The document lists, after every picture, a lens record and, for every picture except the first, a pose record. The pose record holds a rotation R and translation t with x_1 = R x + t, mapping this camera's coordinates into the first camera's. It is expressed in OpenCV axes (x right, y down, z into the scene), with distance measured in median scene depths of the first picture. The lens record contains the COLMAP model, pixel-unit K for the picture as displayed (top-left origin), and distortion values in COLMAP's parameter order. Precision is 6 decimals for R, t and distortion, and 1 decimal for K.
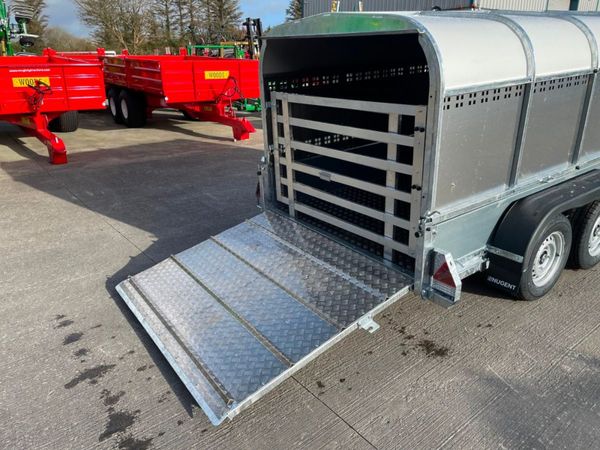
lens RADIAL K [[447.3, 0, 301.0], [0, 447.3, 222.9], [0, 0, 1]] dist [0.092017, -0.116526]
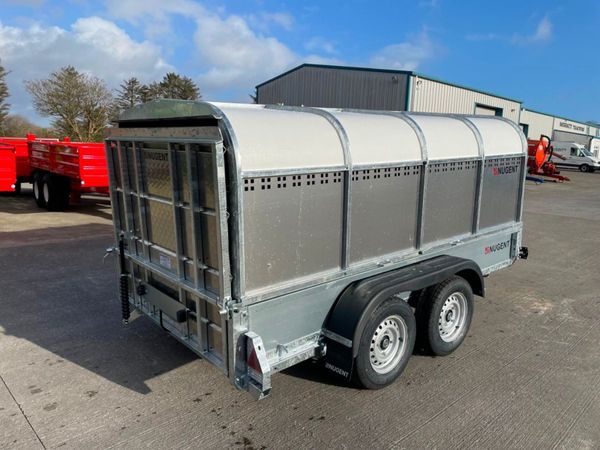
lens RADIAL K [[447.3, 0, 301.0], [0, 447.3, 222.9], [0, 0, 1]] dist [0.092017, -0.116526]
pose [[0.995975, 0.019936, 0.087391, 0.267050], [-0.002459, 0.980661, -0.195698, 0.014040], [-0.089602, 0.194696, 0.976763, 0.013450]]
